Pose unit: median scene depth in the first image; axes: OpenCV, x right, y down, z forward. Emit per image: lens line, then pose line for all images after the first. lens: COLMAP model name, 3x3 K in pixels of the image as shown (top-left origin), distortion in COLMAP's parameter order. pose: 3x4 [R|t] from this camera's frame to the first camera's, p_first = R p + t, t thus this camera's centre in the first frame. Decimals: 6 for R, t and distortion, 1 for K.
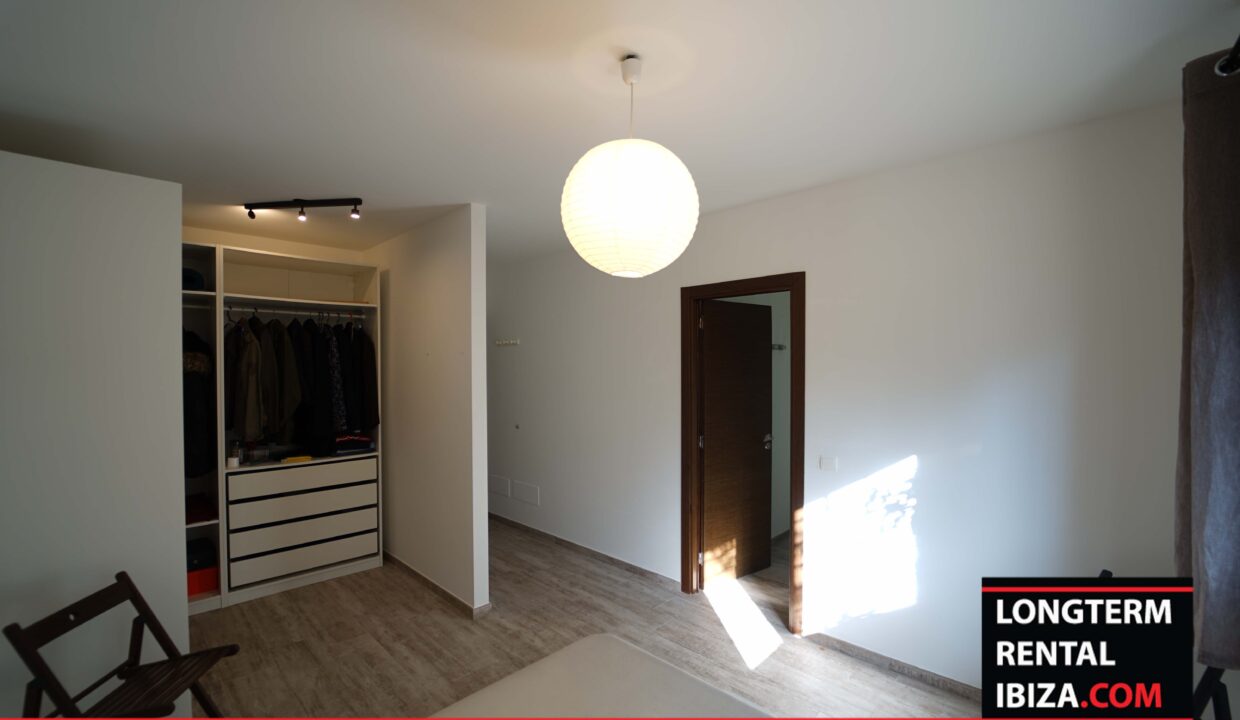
lens RADIAL K [[508.6, 0, 624.1], [0, 508.6, 372.1], [0, 0, 1]] dist [-0.023340, 0.000512]
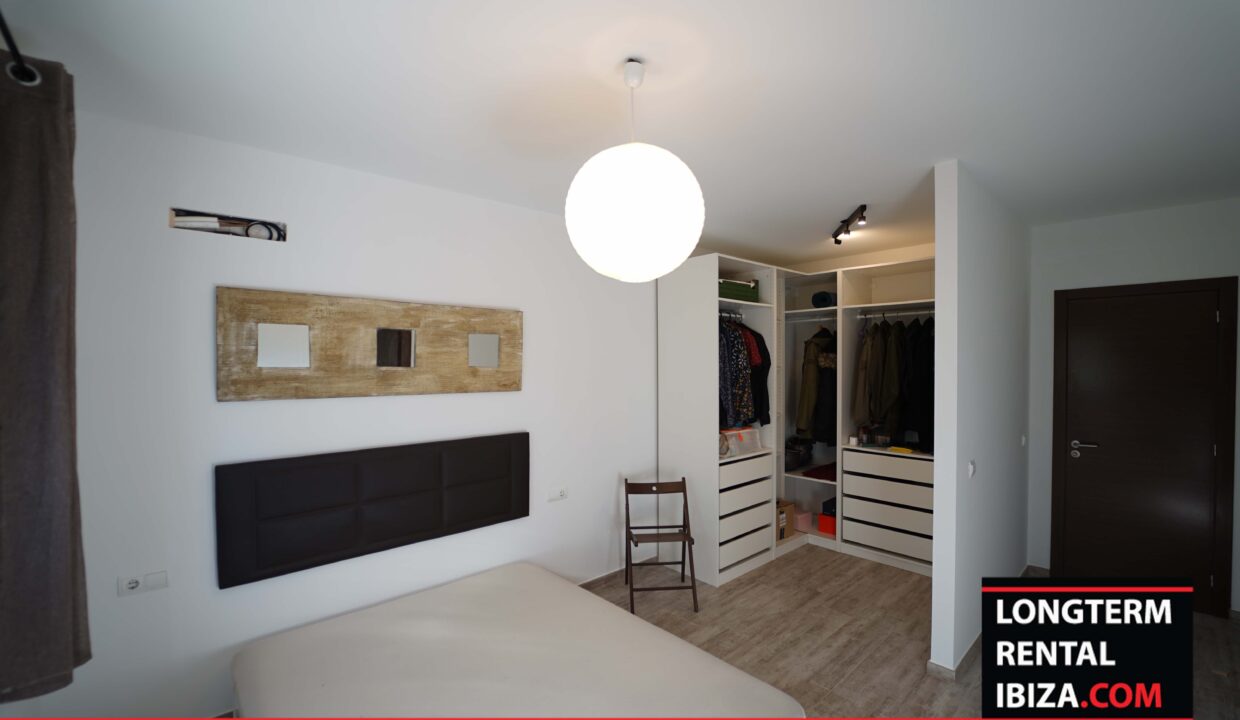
lens RADIAL K [[508.6, 0, 624.1], [0, 508.6, 372.1], [0, 0, 1]] dist [-0.023340, 0.000512]
pose [[-0.066752, 0.025334, -0.997448, 0.529481], [-0.005259, 0.999655, 0.025742, -0.021019], [0.997756, 0.006964, -0.066596, 0.544696]]
